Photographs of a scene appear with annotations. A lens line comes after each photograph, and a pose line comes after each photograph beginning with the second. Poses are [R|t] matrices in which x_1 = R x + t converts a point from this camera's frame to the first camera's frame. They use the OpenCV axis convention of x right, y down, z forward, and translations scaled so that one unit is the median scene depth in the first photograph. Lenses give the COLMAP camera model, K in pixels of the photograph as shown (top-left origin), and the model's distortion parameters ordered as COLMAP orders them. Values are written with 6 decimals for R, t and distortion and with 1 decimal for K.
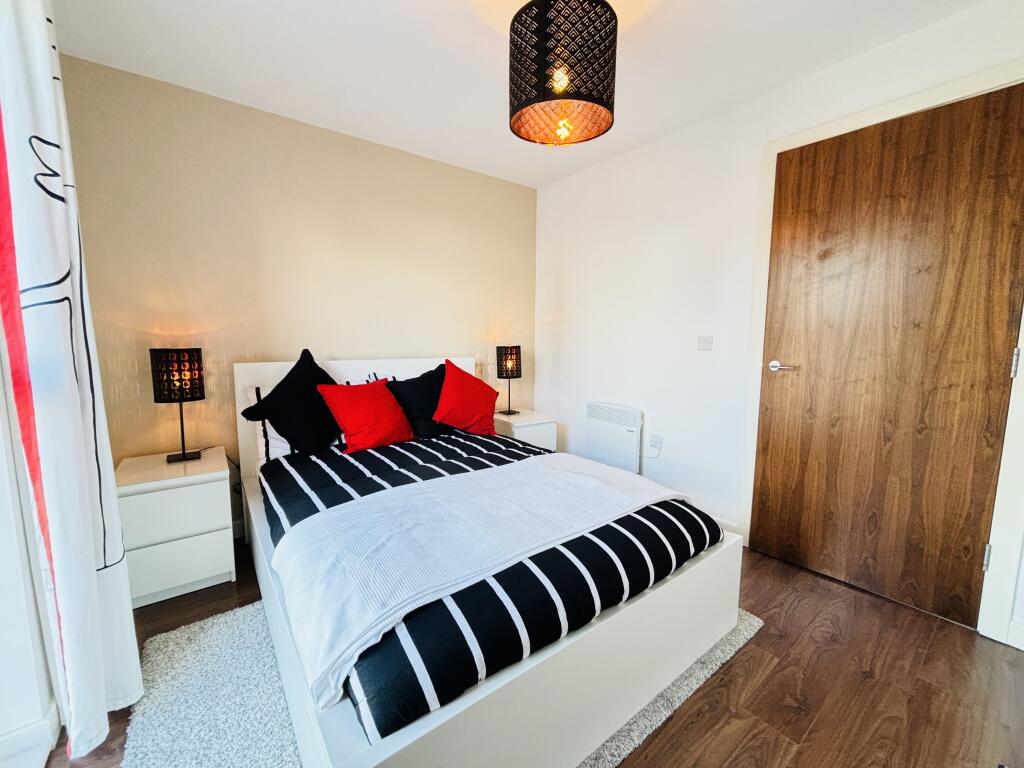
lens RADIAL K [[411.7, 0, 508.2], [0, 411.7, 383.9], [0, 0, 1]] dist [0.010371, -0.002927]
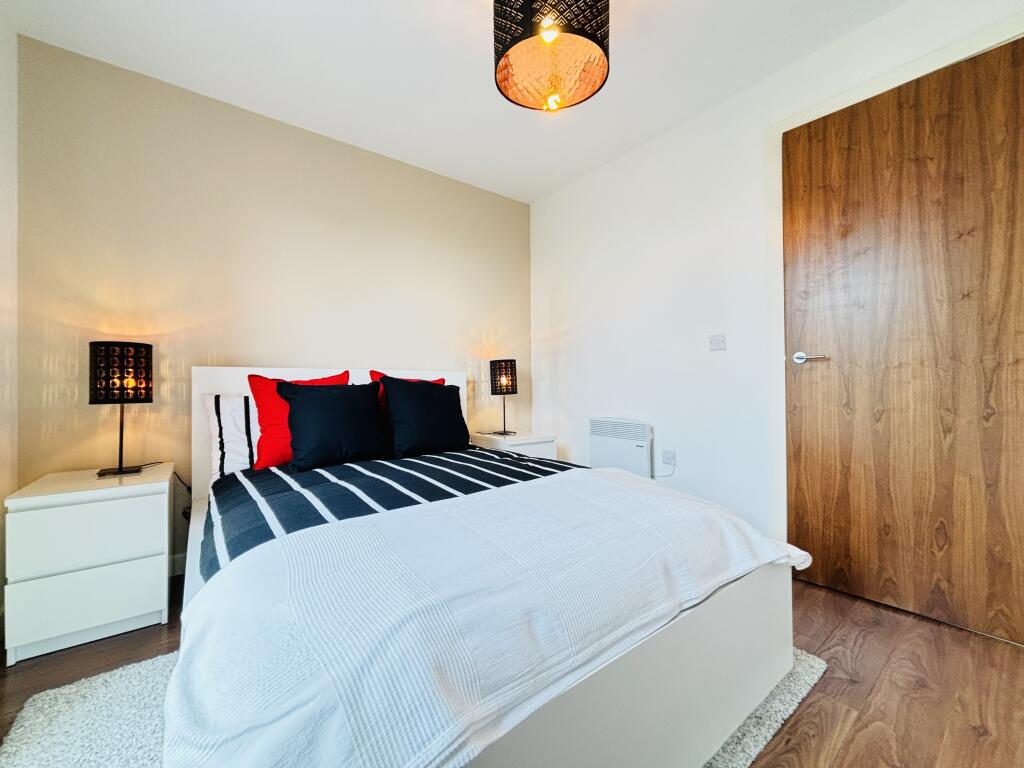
lens RADIAL K [[411.7, 0, 508.0], [0, 411.7, 383.0], [0, 0, 1]] dist [0.010371, -0.002927]
pose [[0.999901, -0.013918, 0.002013, 0.016517], [0.014058, 0.992972, -0.117515, 0.113886], [-0.000363, 0.117532, 0.993069, 0.135567]]
